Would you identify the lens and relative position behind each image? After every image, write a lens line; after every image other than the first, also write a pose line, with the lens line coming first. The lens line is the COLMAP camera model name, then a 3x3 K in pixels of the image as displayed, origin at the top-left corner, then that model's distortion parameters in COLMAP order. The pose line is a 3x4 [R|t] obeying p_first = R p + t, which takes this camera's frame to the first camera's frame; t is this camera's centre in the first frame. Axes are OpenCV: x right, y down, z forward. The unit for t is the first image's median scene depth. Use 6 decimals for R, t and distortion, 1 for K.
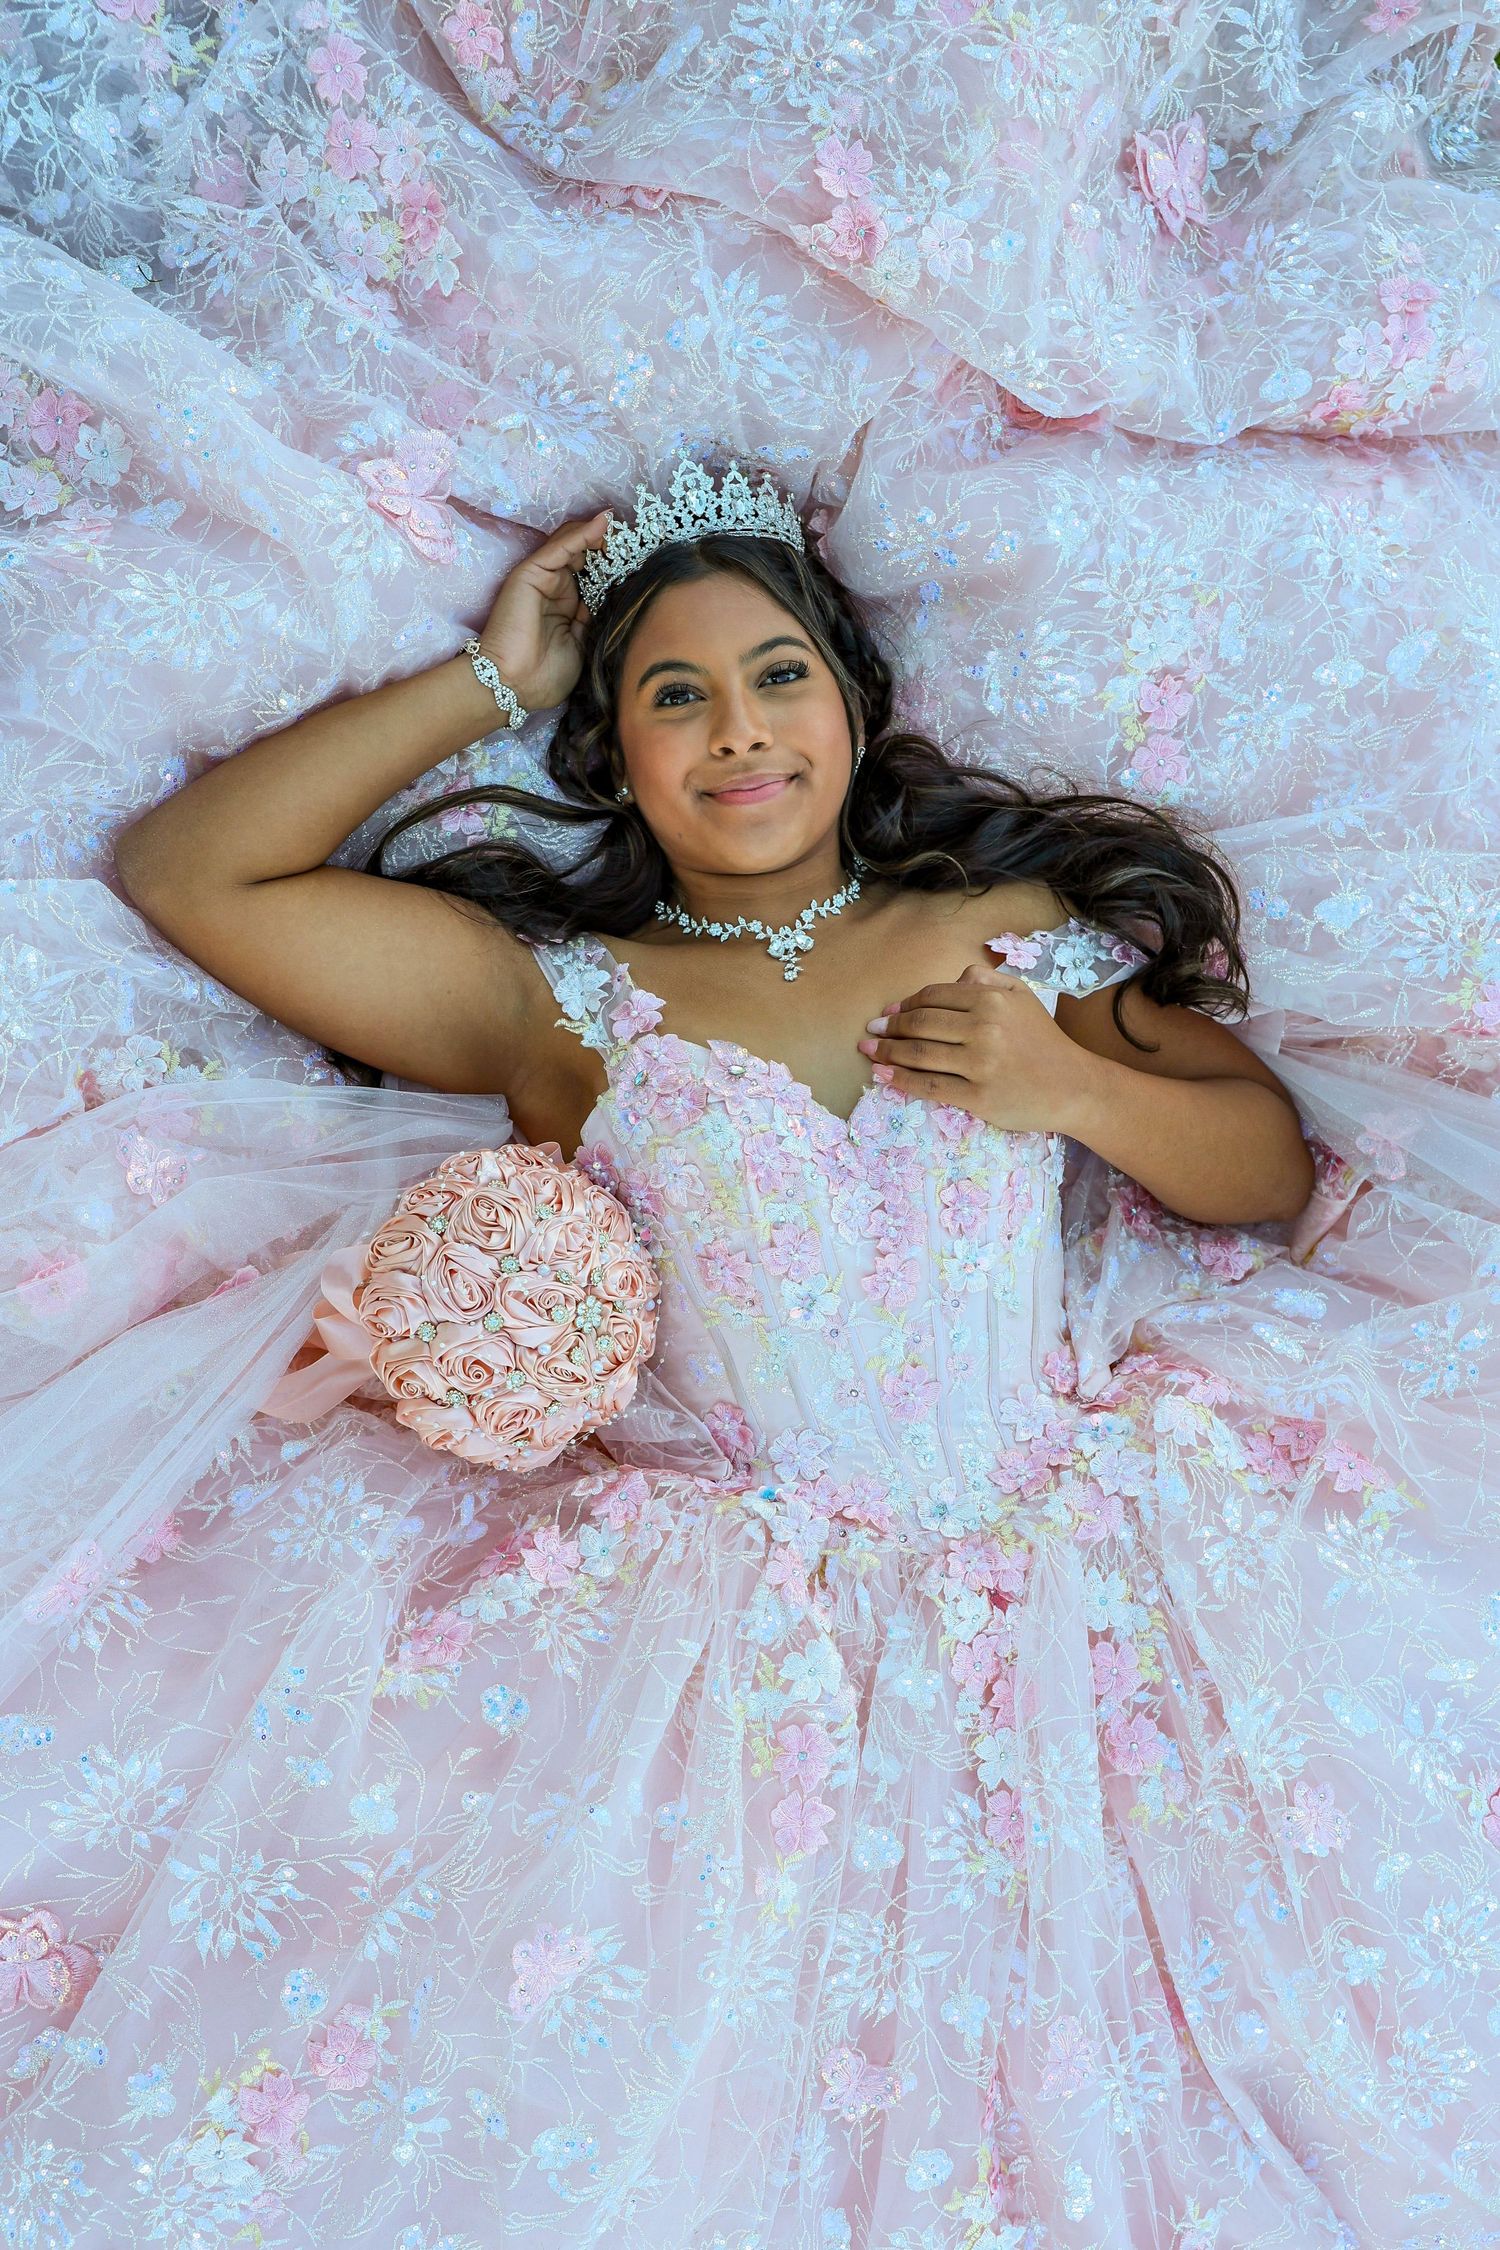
lens RADIAL K [[2085.9, 0, 750.0], [0, 2085.9, 1125.0], [0, 0, 1]] dist [0.000948, 0.000348]
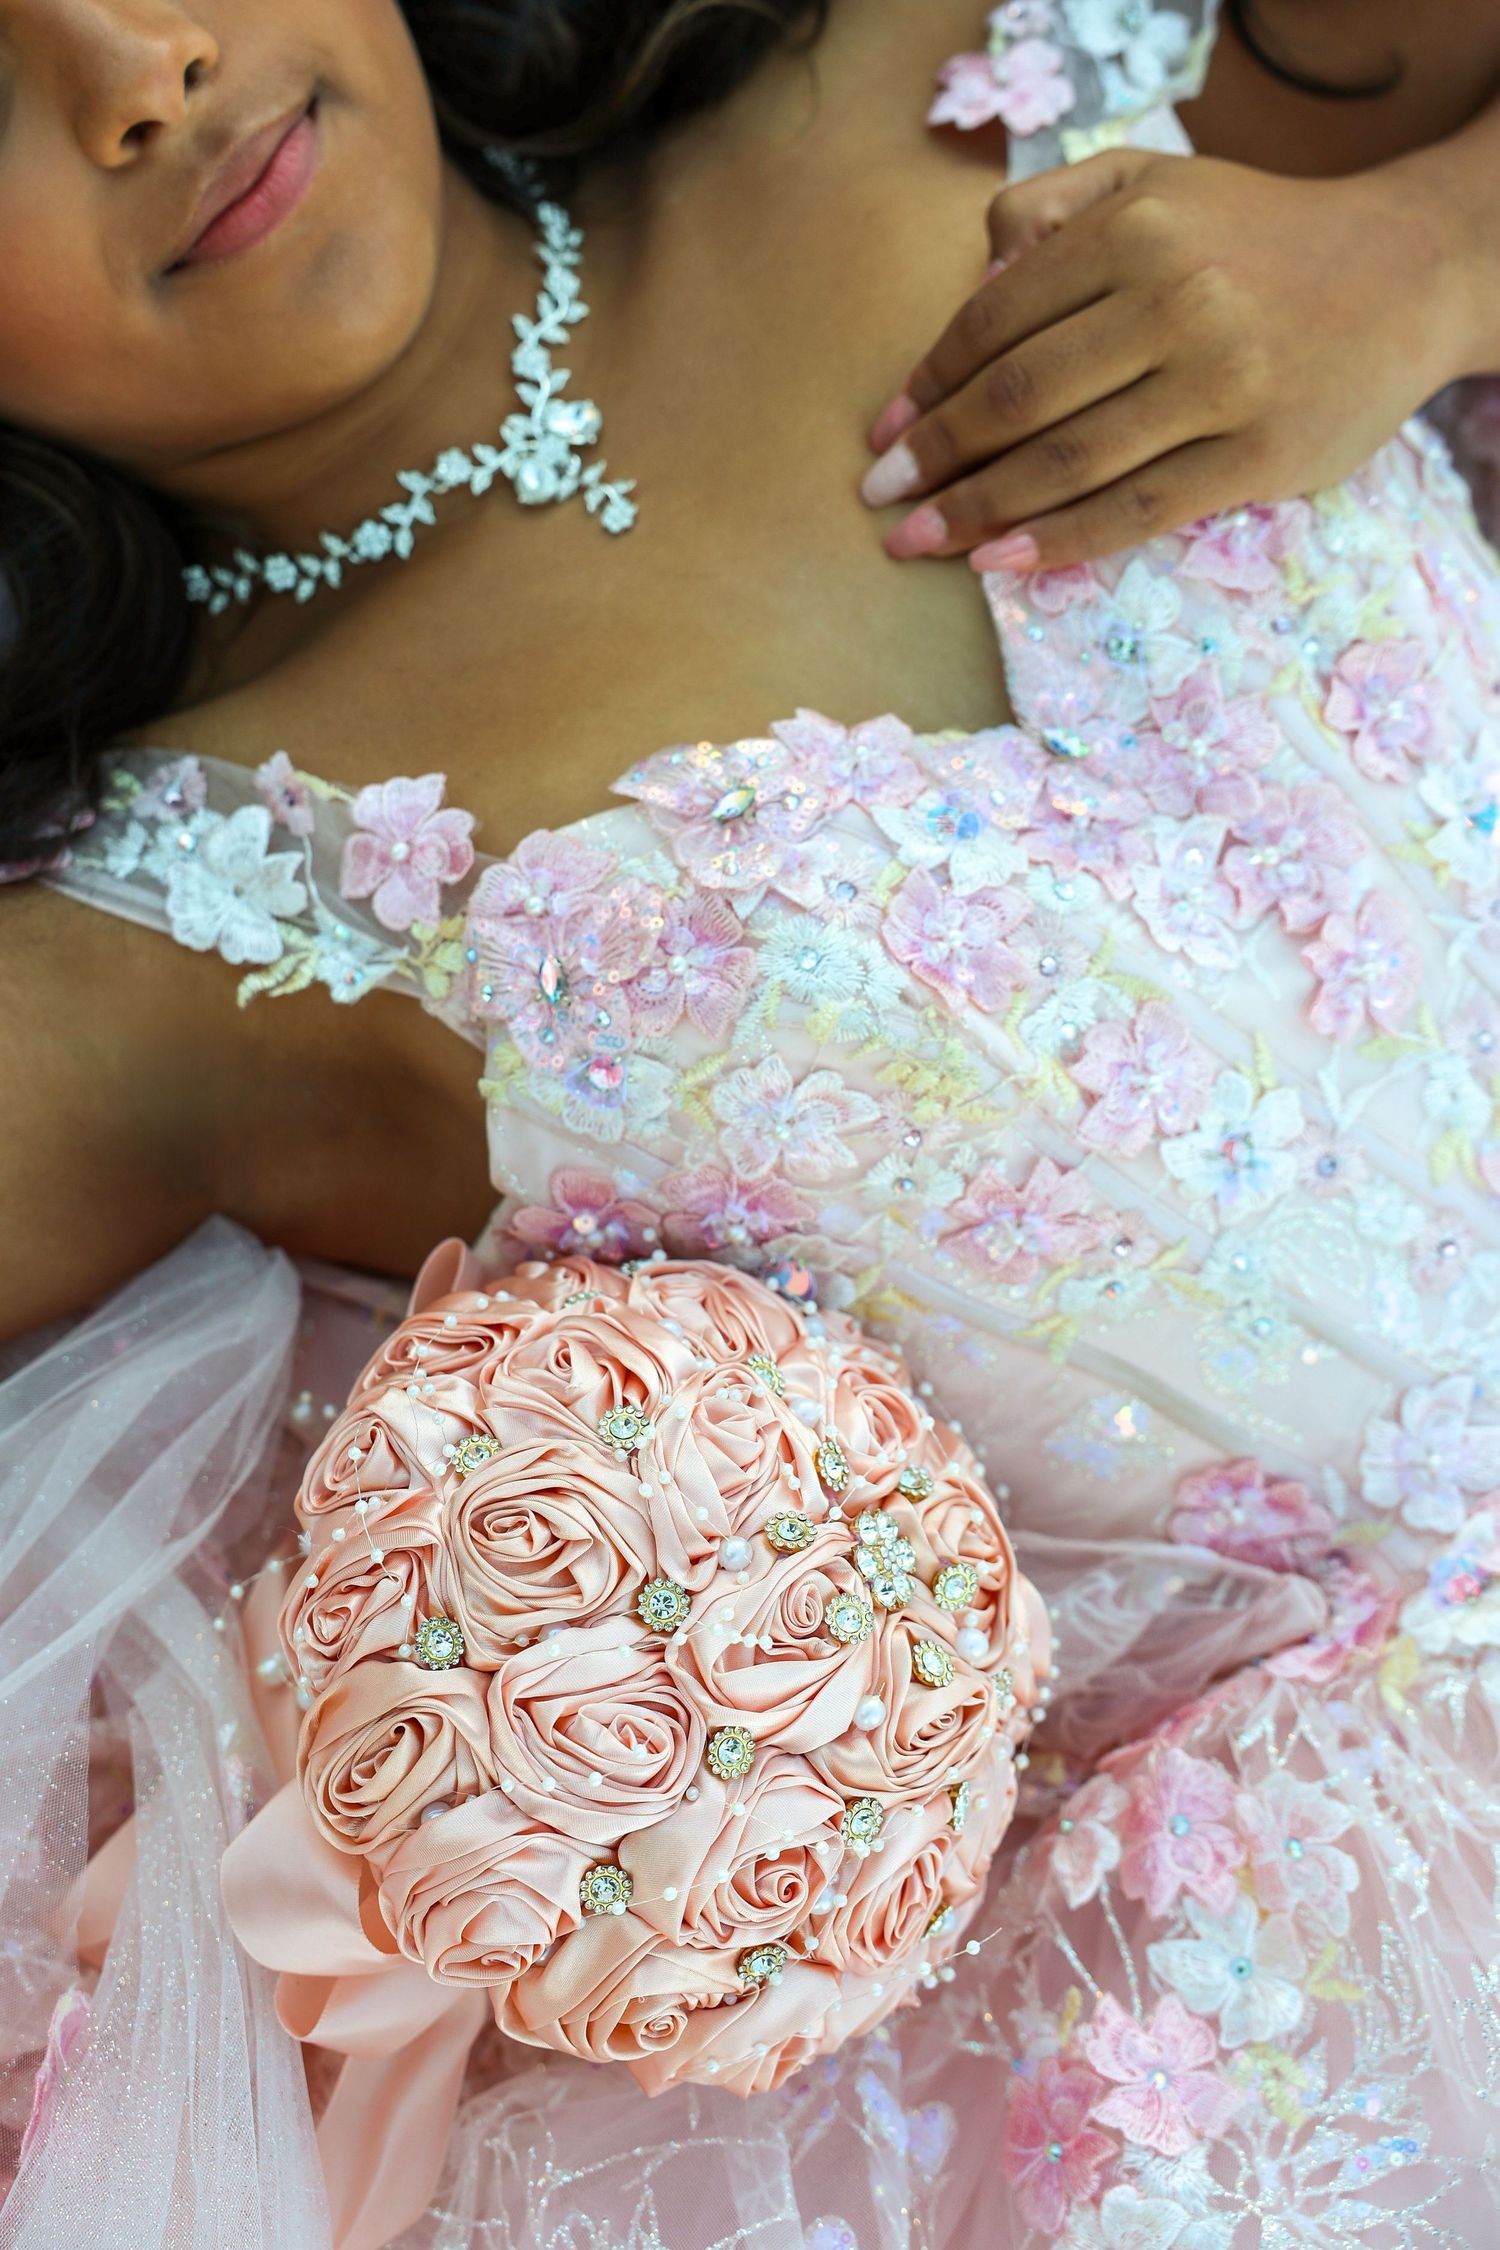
lens RADIAL K [[3934.4, 0, 750.0], [0, 3934.4, 1125.0], [0, 0, 1]] dist [0.252975, -1.594174]
pose [[0.770814, -0.634313, 0.059092, -0.082512], [0.620107, 0.768324, 0.158571, -0.091977], [-0.145986, -0.085586, 0.985578, 0.284127]]
